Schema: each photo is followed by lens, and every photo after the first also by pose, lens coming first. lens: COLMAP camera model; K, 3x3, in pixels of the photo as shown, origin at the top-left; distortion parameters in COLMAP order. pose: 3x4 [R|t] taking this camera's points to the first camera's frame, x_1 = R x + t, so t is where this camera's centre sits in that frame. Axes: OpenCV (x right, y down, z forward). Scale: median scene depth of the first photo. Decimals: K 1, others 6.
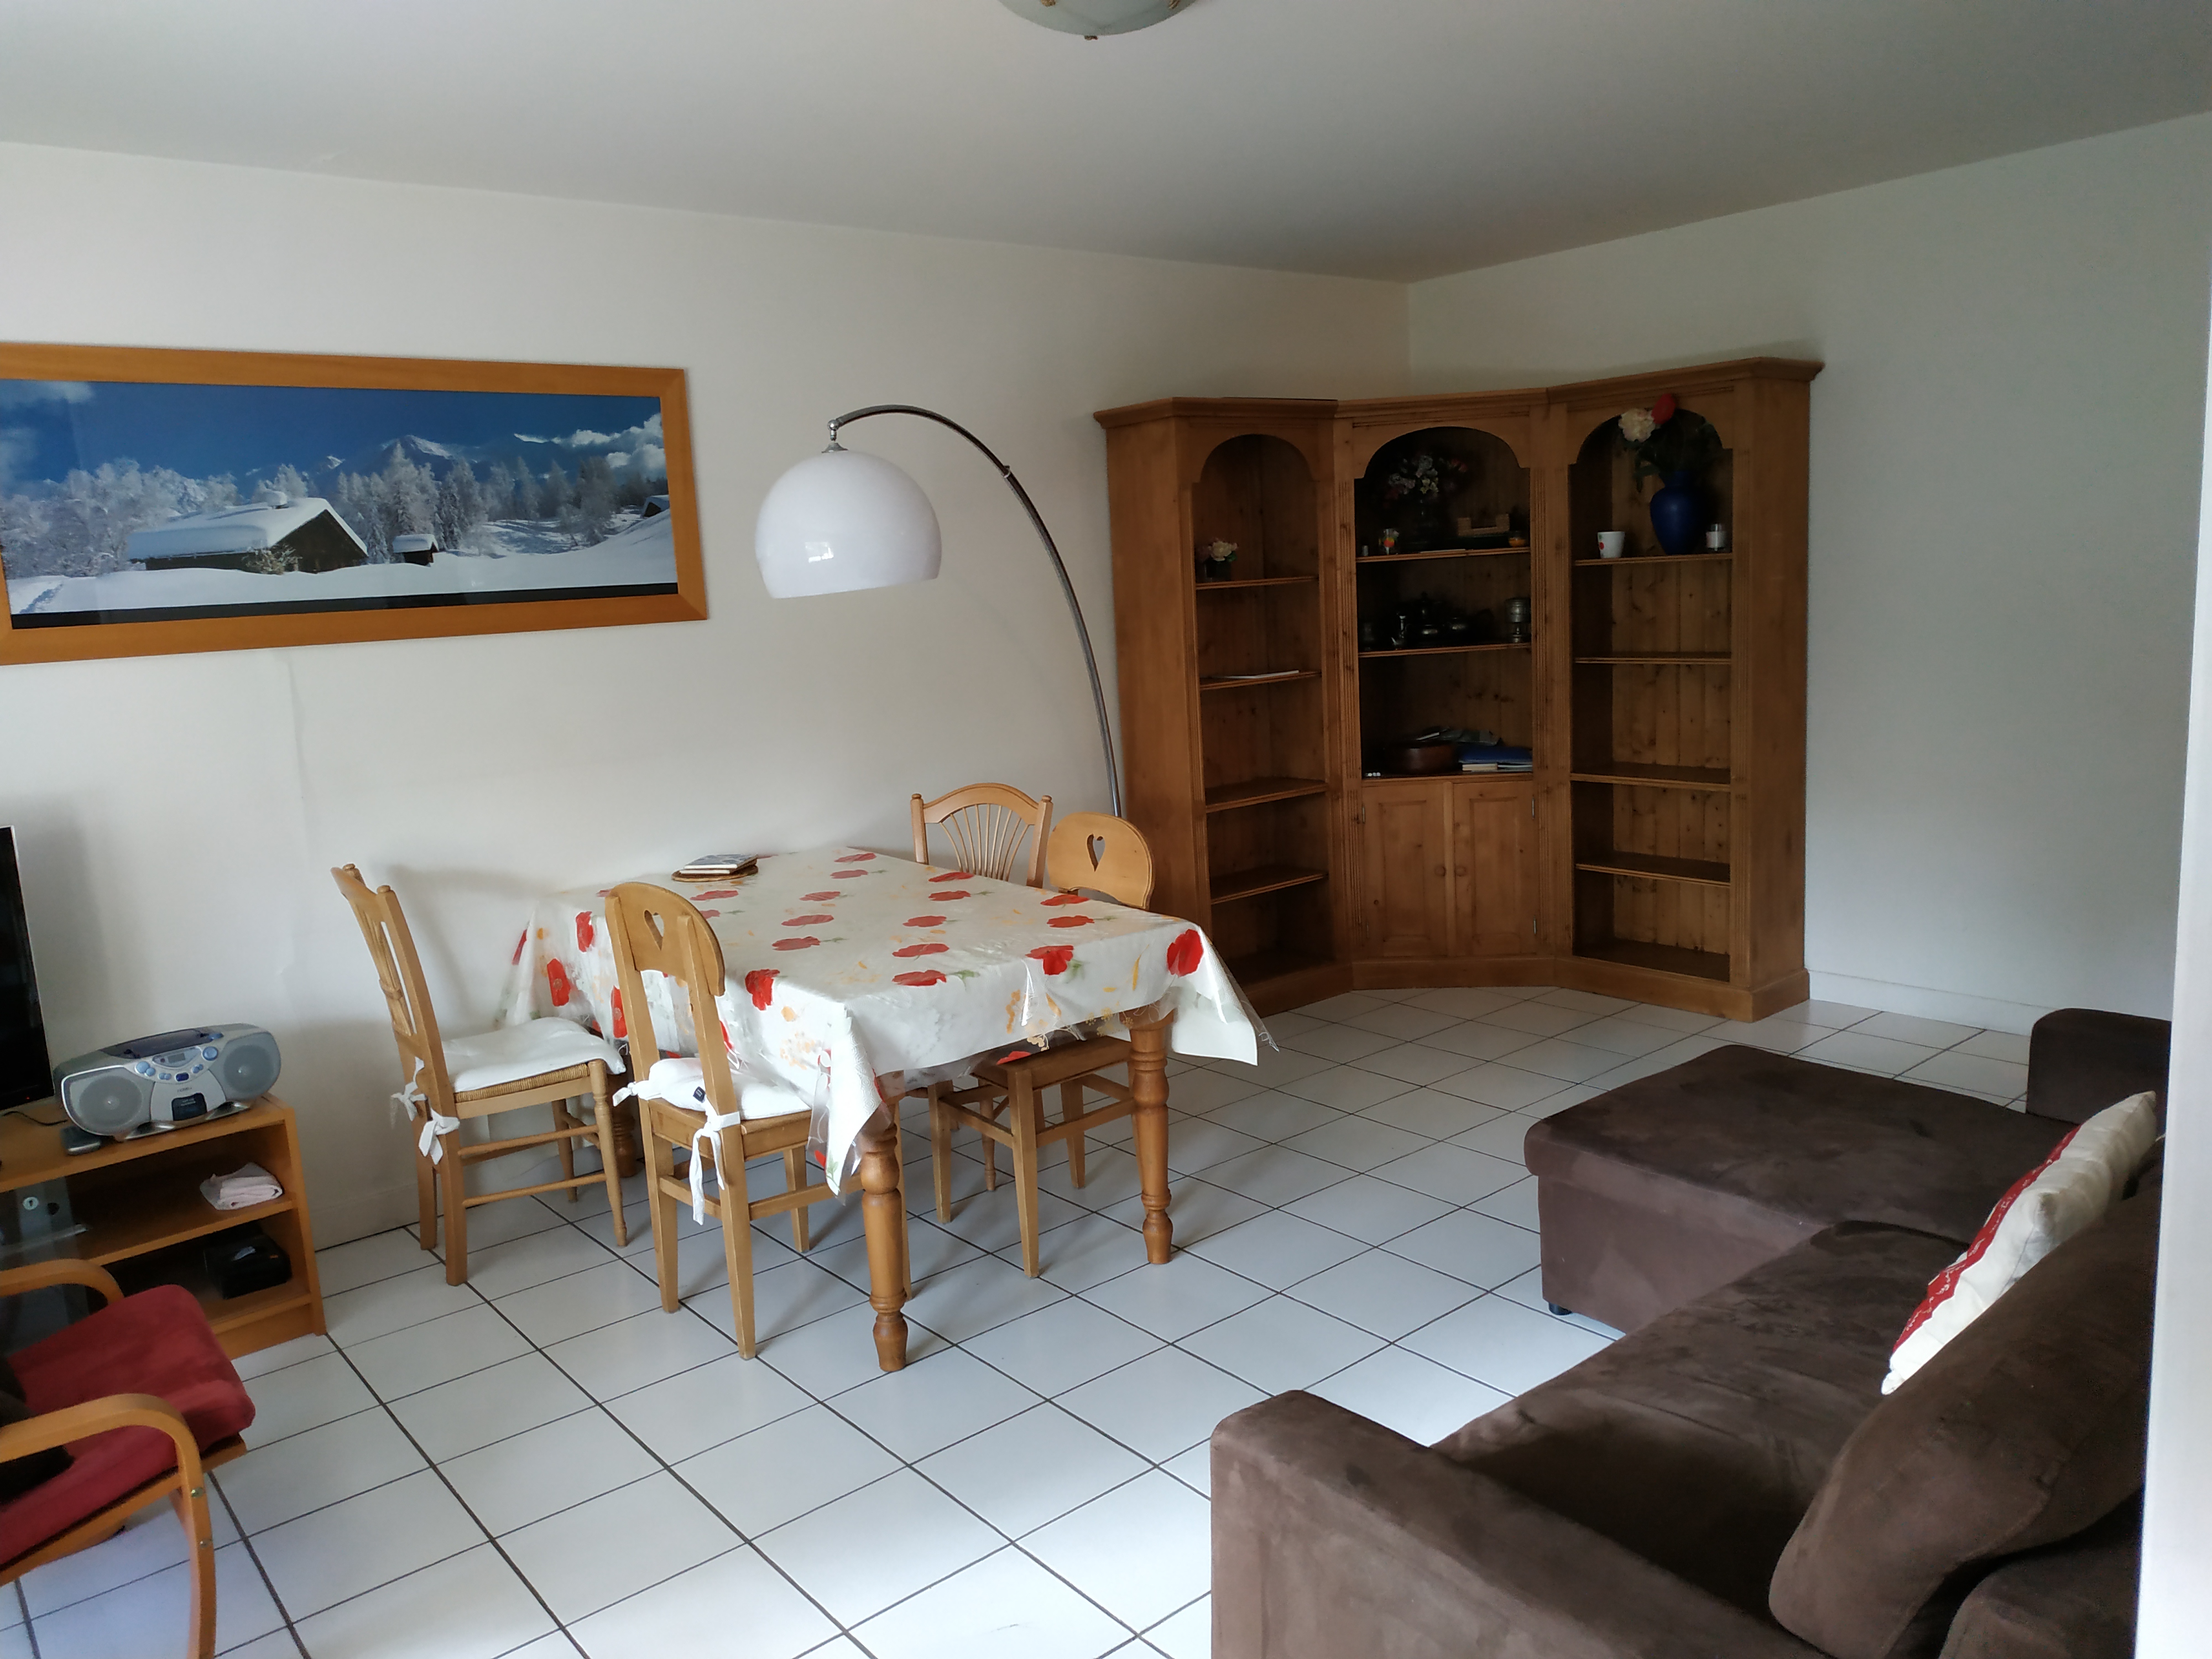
lens RADIAL K [[1566.8, 0, 1106.0], [0, 1566.8, 829.5], [0, 0, 1]] dist [-0.065717, -0.001423]
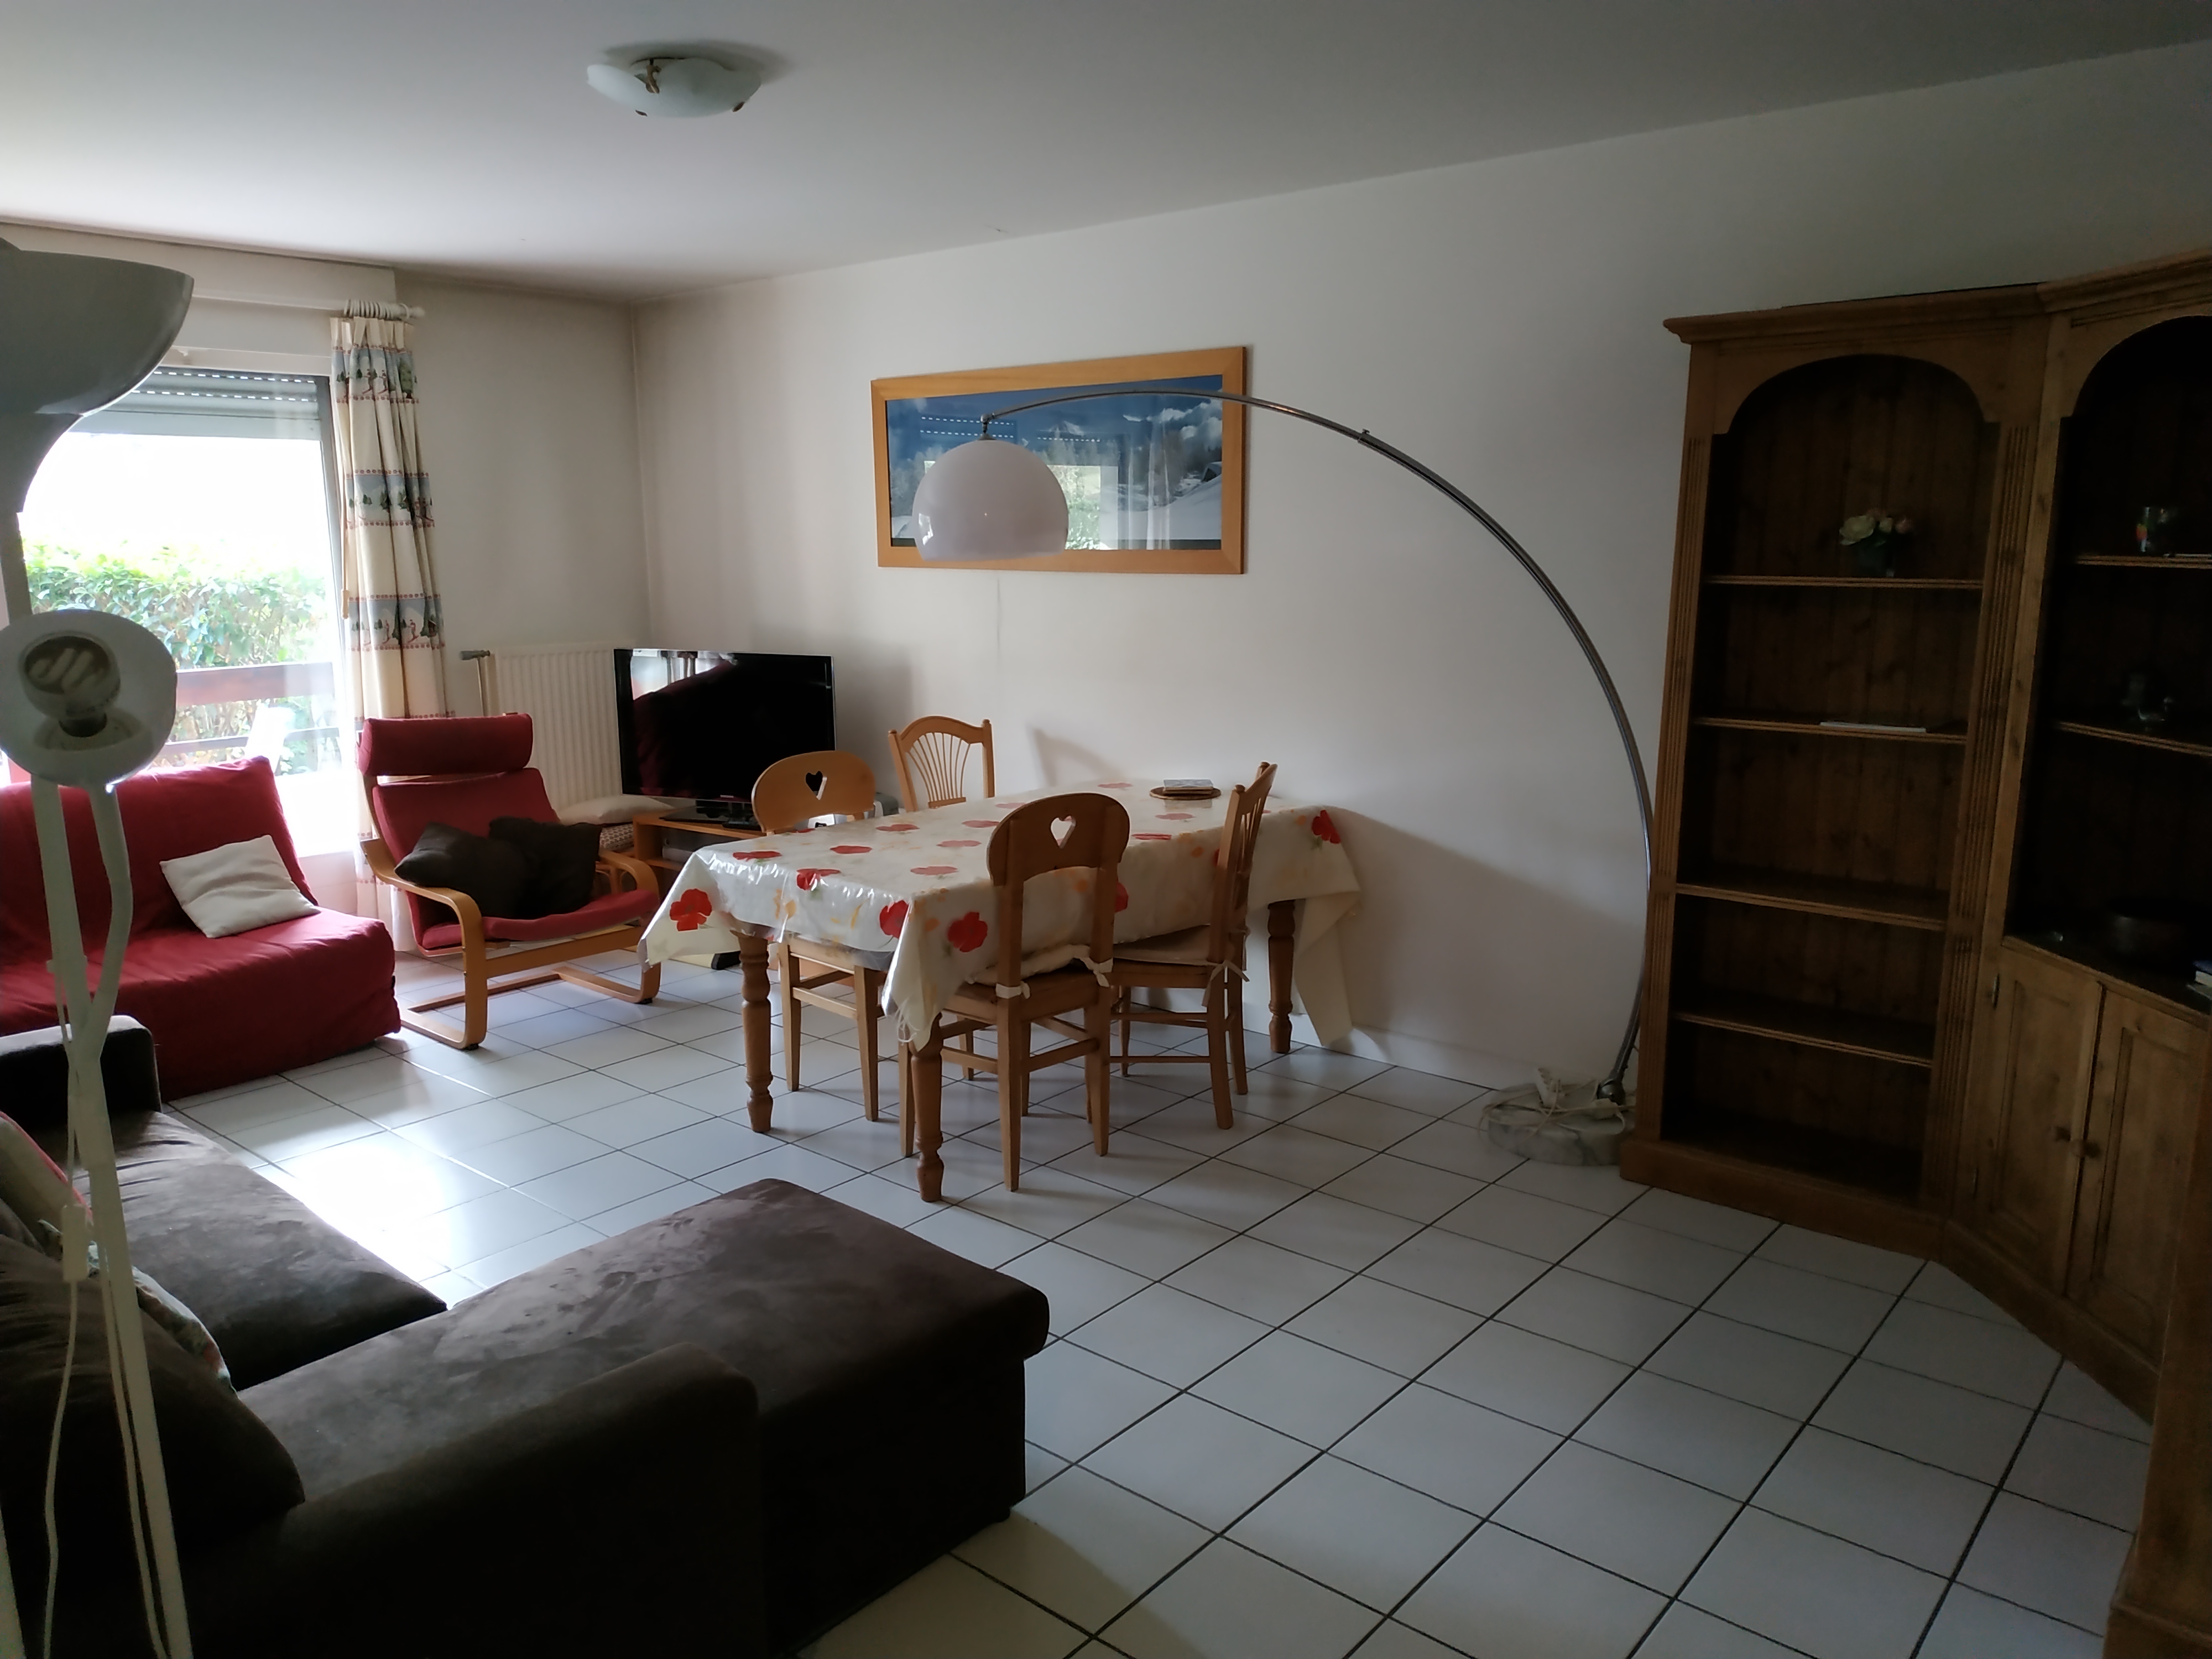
lens RADIAL K [[1566.8, 0, 1106.0], [0, 1566.8, 829.5], [0, 0, 1]] dist [-0.065717, -0.001423]
pose [[0.153312, 0.236435, -0.959476, 0.870586], [-0.152944, 0.964932, 0.213341, -0.187406], [0.976270, 0.114039, 0.184097, 0.742874]]
